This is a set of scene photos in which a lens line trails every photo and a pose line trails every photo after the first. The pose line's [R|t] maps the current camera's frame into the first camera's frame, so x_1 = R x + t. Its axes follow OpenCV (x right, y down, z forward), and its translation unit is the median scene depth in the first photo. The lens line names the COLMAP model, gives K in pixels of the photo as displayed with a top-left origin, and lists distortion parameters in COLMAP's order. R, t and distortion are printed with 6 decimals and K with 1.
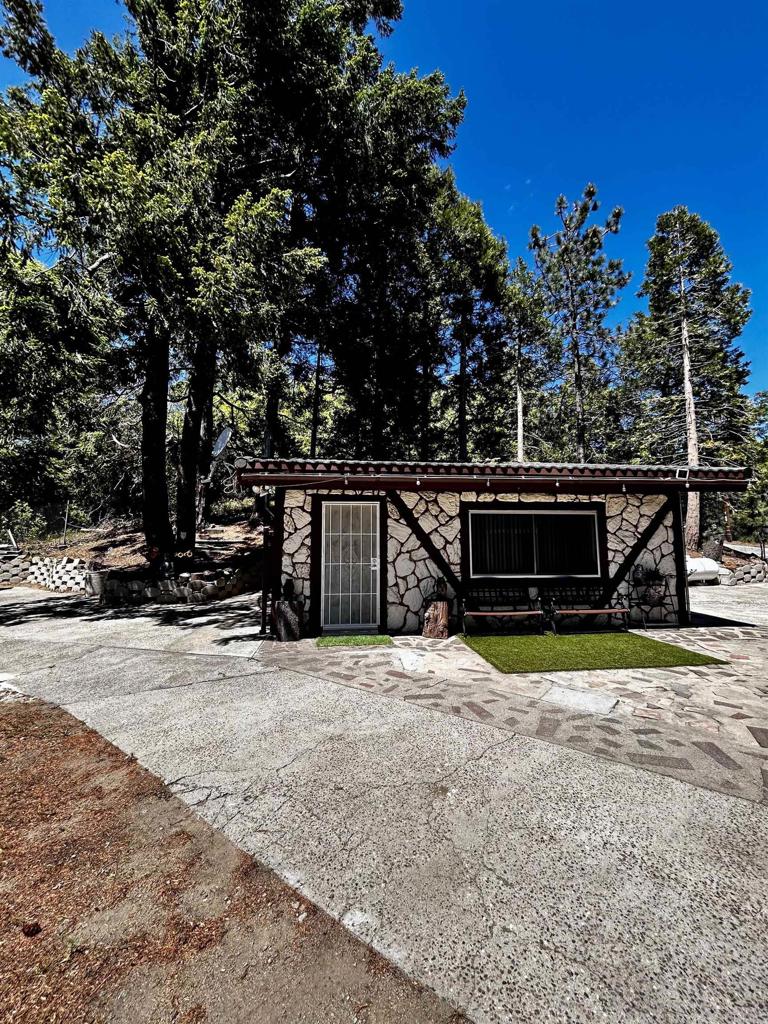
lens RADIAL K [[414.8, 0, 380.3], [0, 414.8, 513.5], [0, 0, 1]] dist [0.000227, 0.000363]
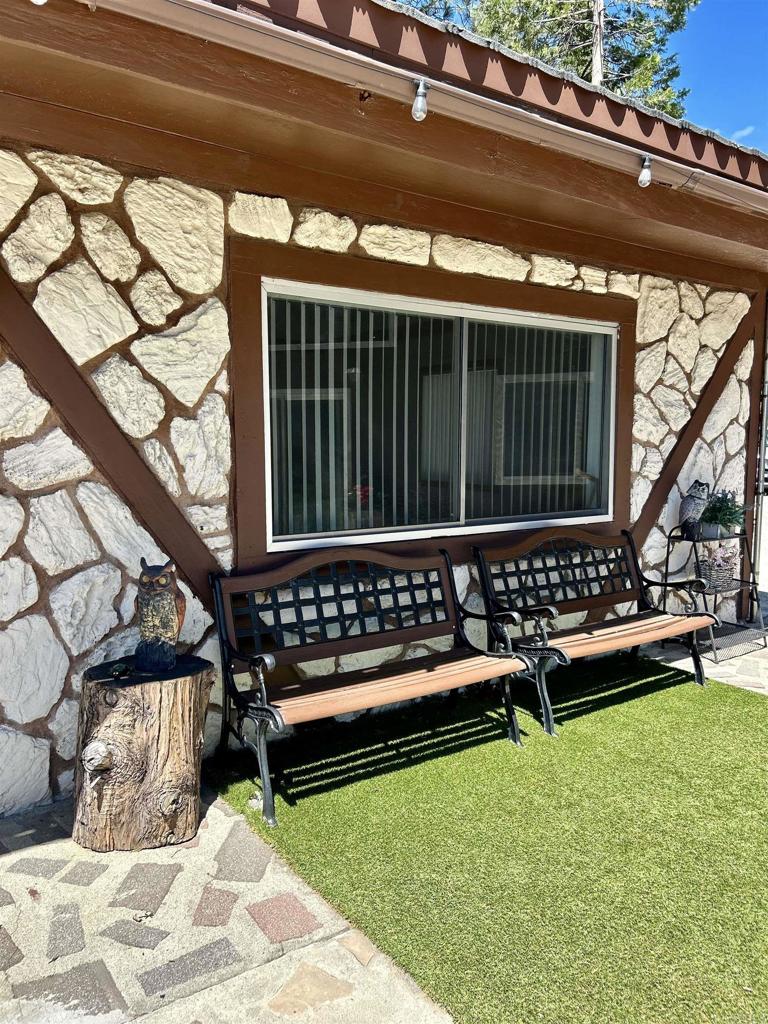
lens RADIAL K [[770.8, 0, 373.5], [0, 770.8, 524.3], [0, 0, 1]] dist [0.023903, -0.020410]
pose [[0.871371, -0.051108, 0.487956, 0.045272], [-0.044113, 0.982370, 0.181666, 0.049939], [-0.488638, -0.179823, 0.853754, 0.571323]]
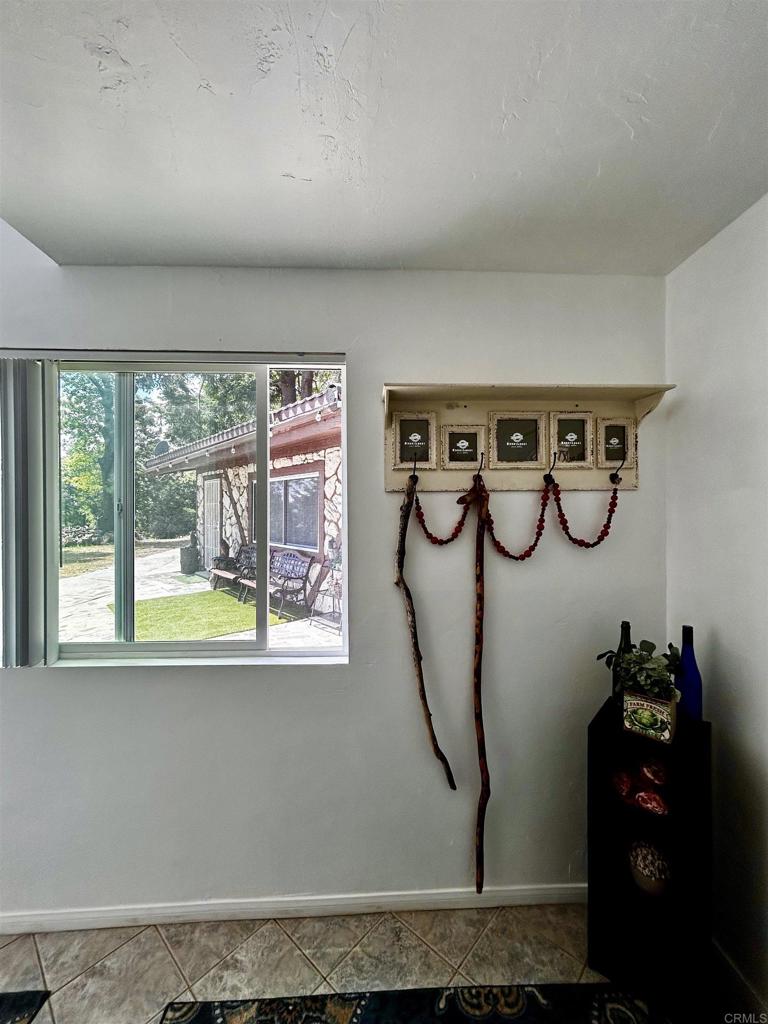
lens RADIAL K [[414.8, 0, 383.1], [0, 414.8, 509.8], [0, 0, 1]] dist [0.000227, 0.000363]
pose [[0.572642, 0.000398, -0.819806, 1.328865], [0.065271, 0.996803, 0.046076, 0.041239], [0.817203, -0.079895, 0.570785, 0.669272]]
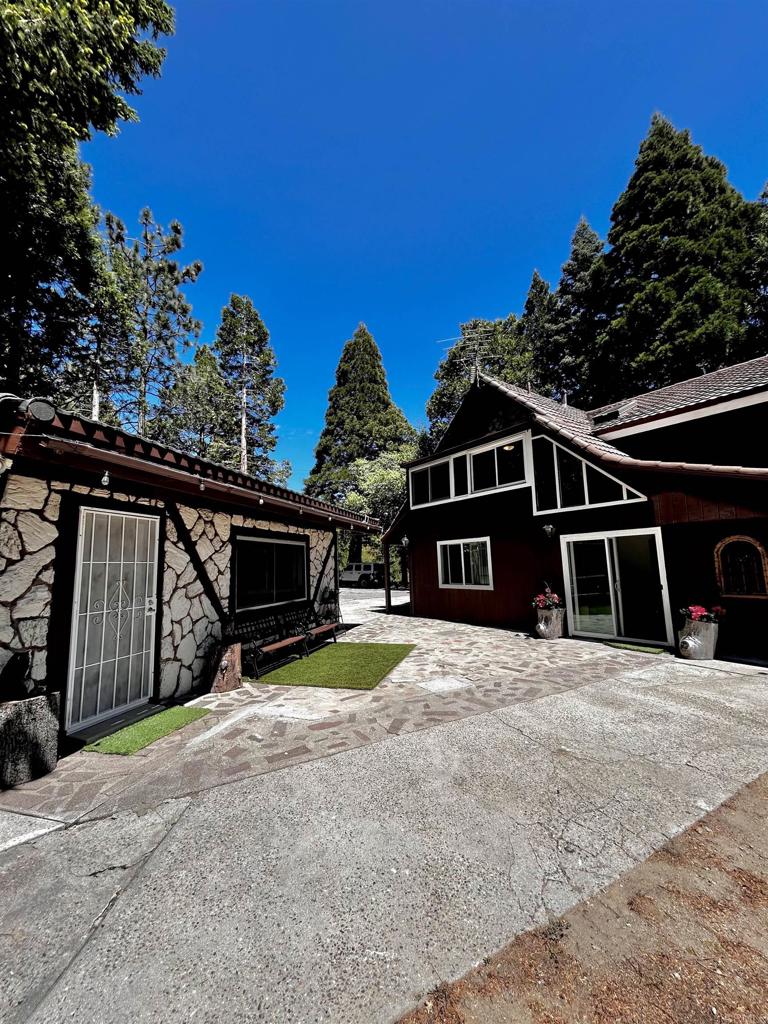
lens RADIAL K [[414.8, 0, 389.8], [0, 414.8, 512.6], [0, 0, 1]] dist [0.000227, 0.000363]
pose [[0.360944, 0.110844, 0.925977, -0.508298], [-0.042676, 0.993834, -0.102332, 0.020554], [-0.931611, -0.002581, 0.363449, 0.377872]]
